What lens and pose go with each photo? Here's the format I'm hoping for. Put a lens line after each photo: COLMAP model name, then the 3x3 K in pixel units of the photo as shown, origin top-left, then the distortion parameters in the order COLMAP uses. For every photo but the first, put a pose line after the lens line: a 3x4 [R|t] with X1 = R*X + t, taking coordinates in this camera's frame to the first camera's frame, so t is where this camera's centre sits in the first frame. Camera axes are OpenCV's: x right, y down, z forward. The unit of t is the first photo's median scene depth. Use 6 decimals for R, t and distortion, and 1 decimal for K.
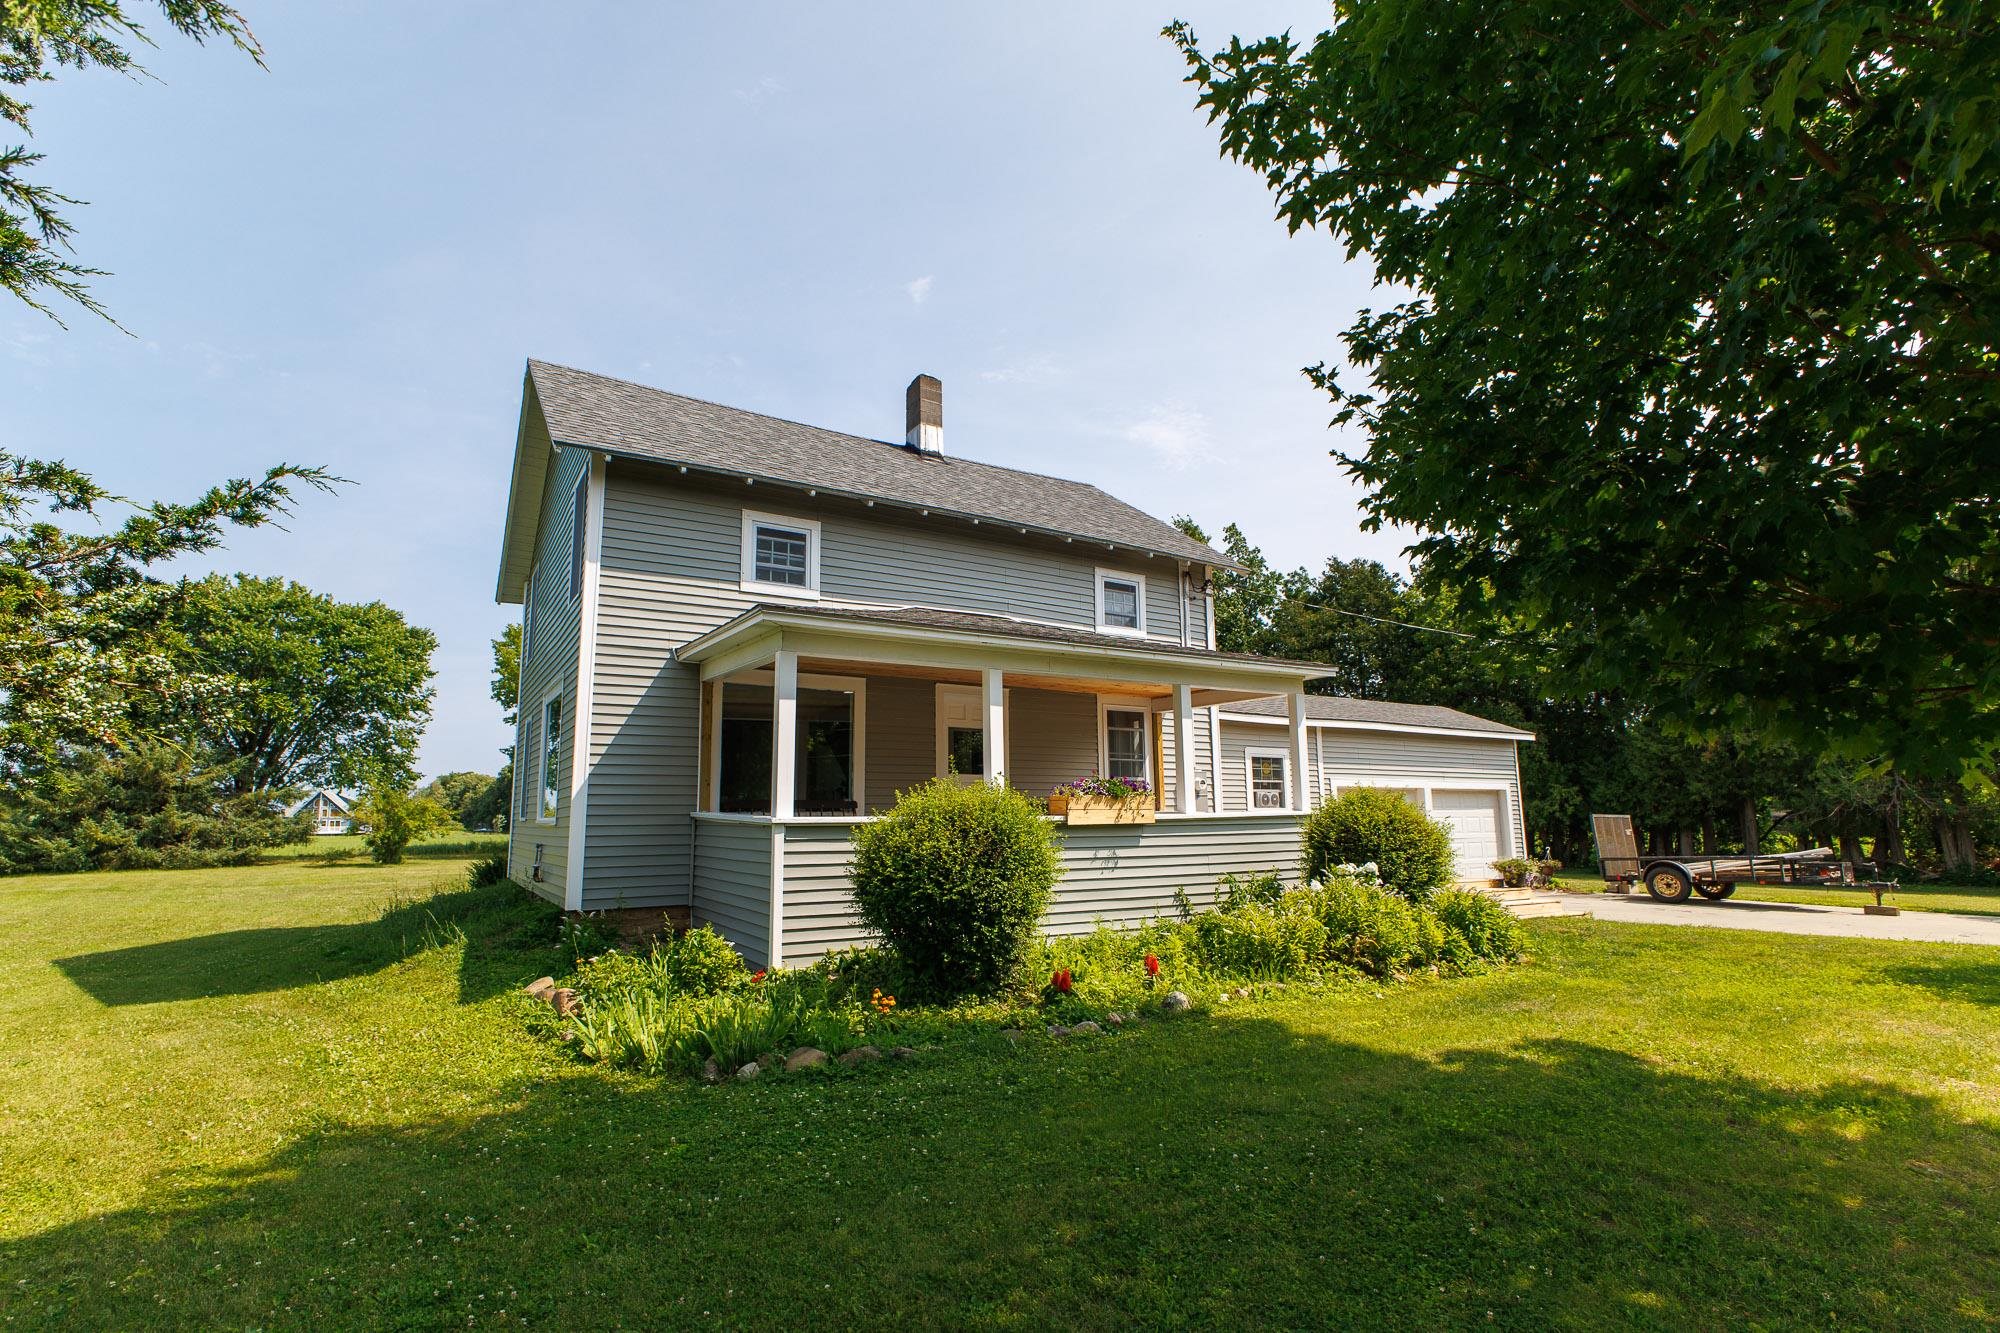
lens RADIAL K [[951.2, 0, 1000.0], [0, 951.2, 666.5], [0, 0, 1]] dist [0.010434, 0.000161]
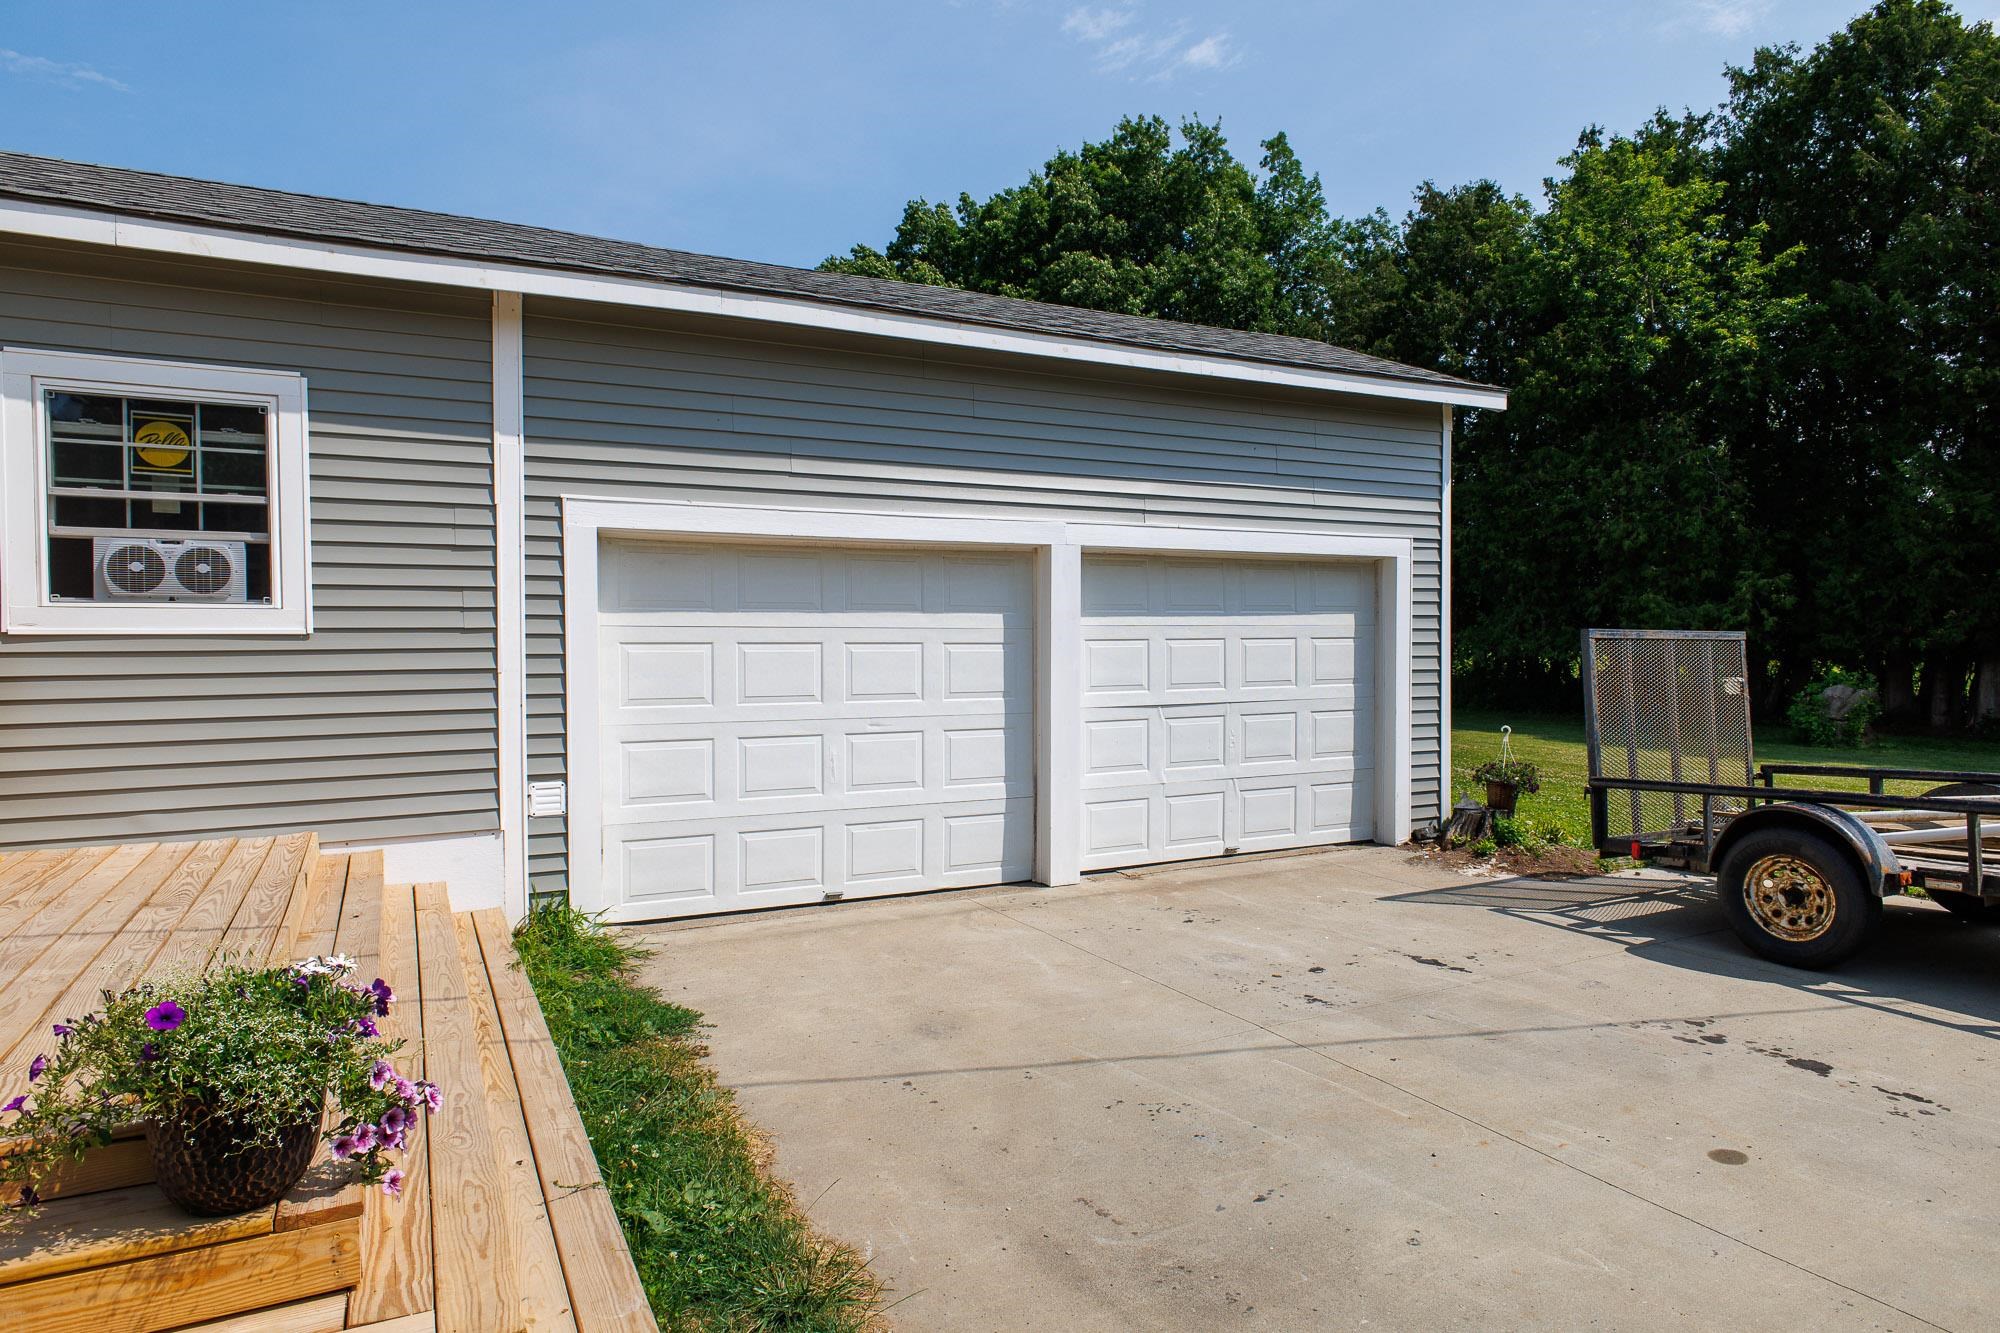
lens RADIAL K [[1176.9, 0, 1000.0], [0, 1176.9, 666.5], [0, 0, 1]] dist [0.002418, 0.000385]
pose [[0.995086, 0.012014, -0.098287, 0.922996], [0.007081, 0.981437, 0.191654, 0.185379], [0.098765, -0.191408, 0.976529, 1.235233]]
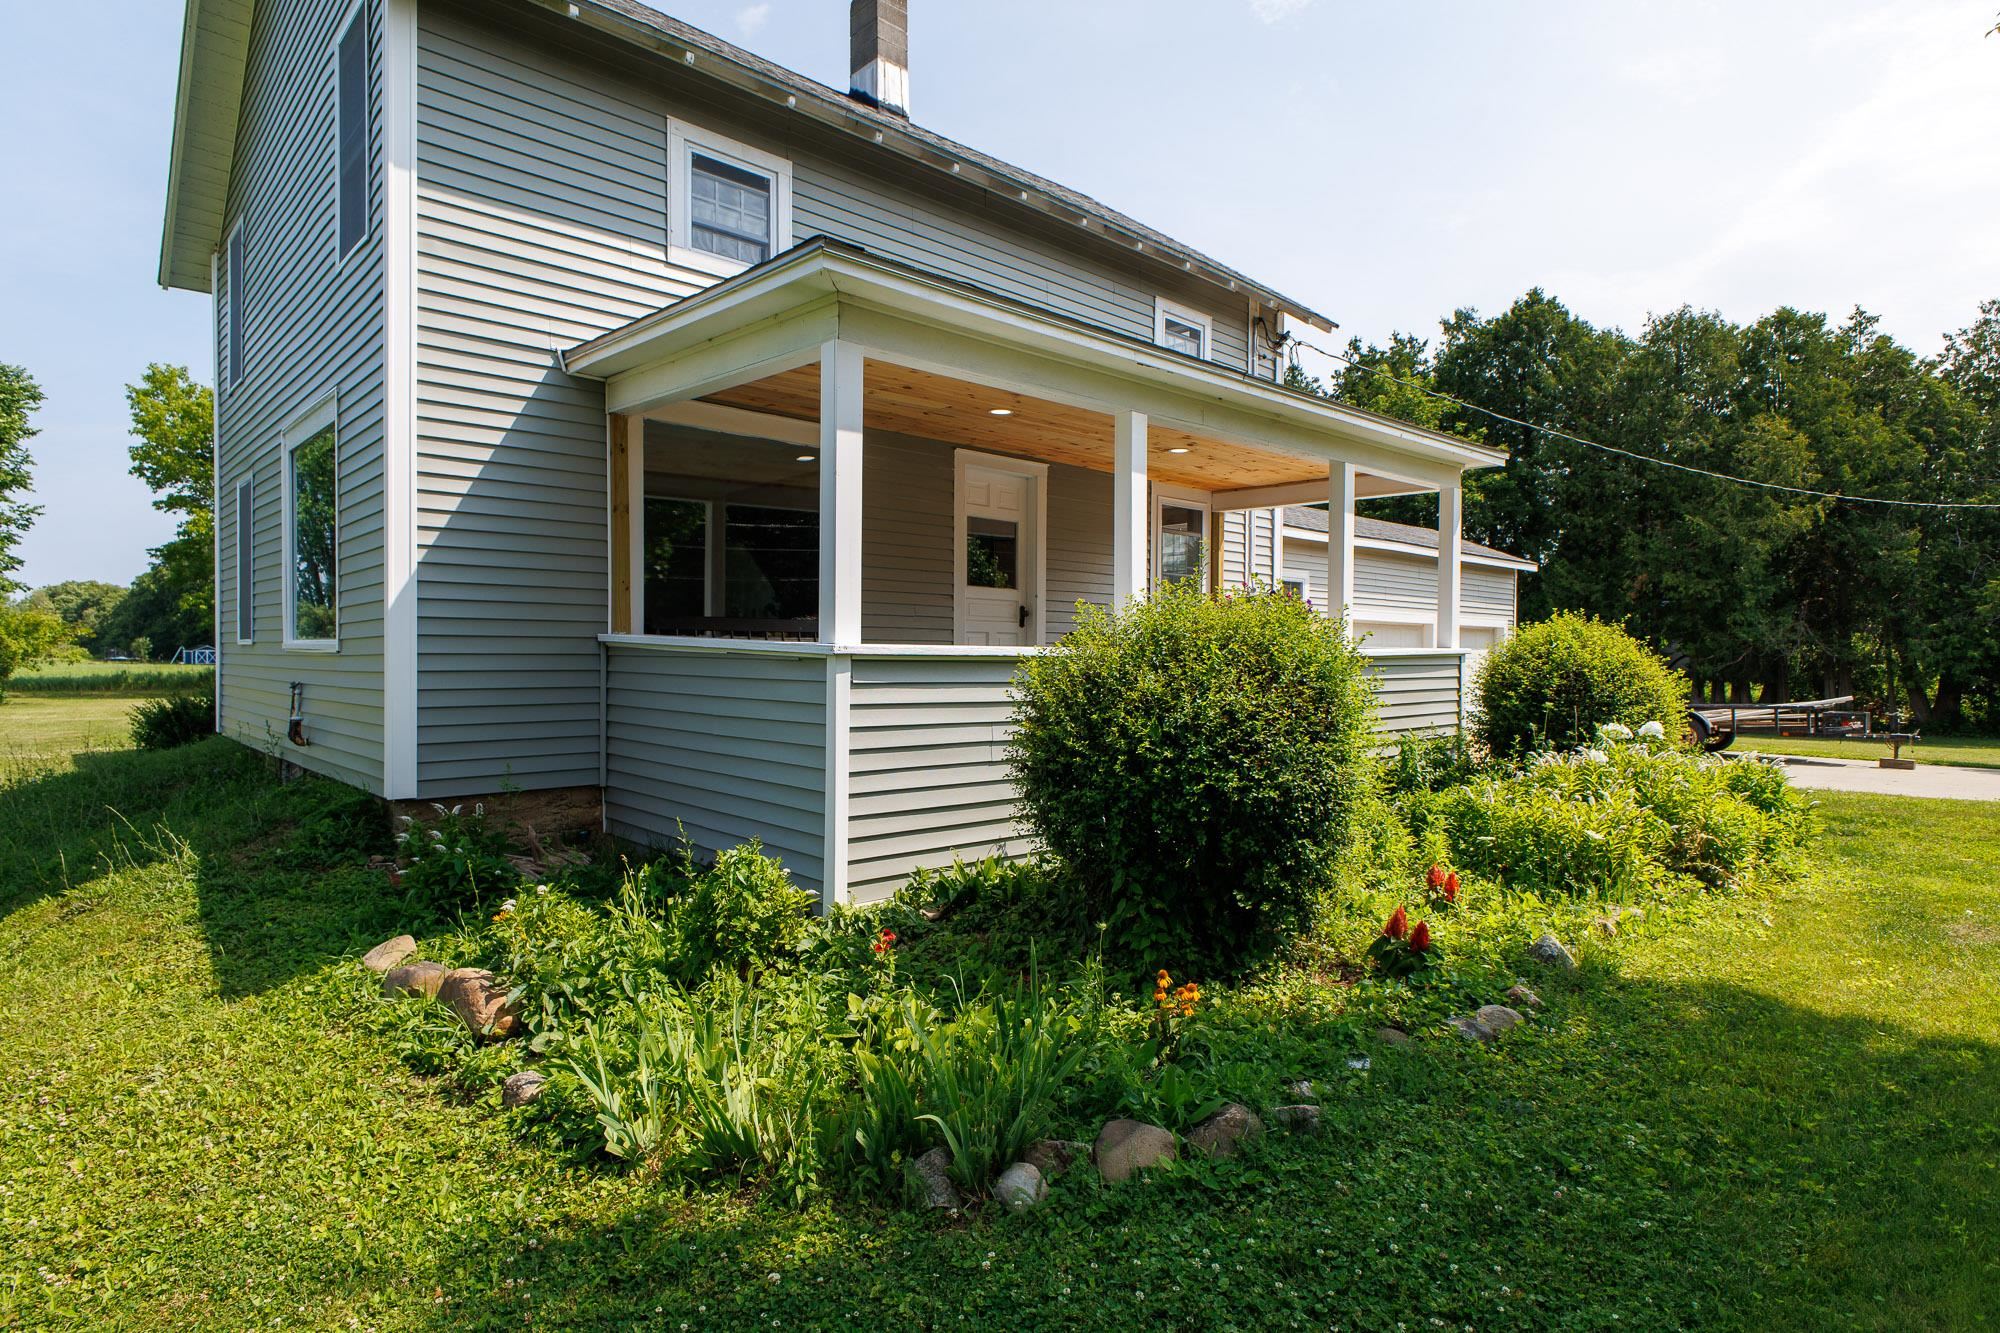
lens RADIAL K [[1085.2, 0, 1027.3], [0, 1085.2, 654.1], [0, 0, 1]] dist [0.020355, -0.001453]
pose [[0.979677, 0.014147, 0.200080, -0.193200], [-0.045382, 0.987276, 0.152404, 0.048142], [-0.195378, -0.158387, 0.967854, 0.278179]]
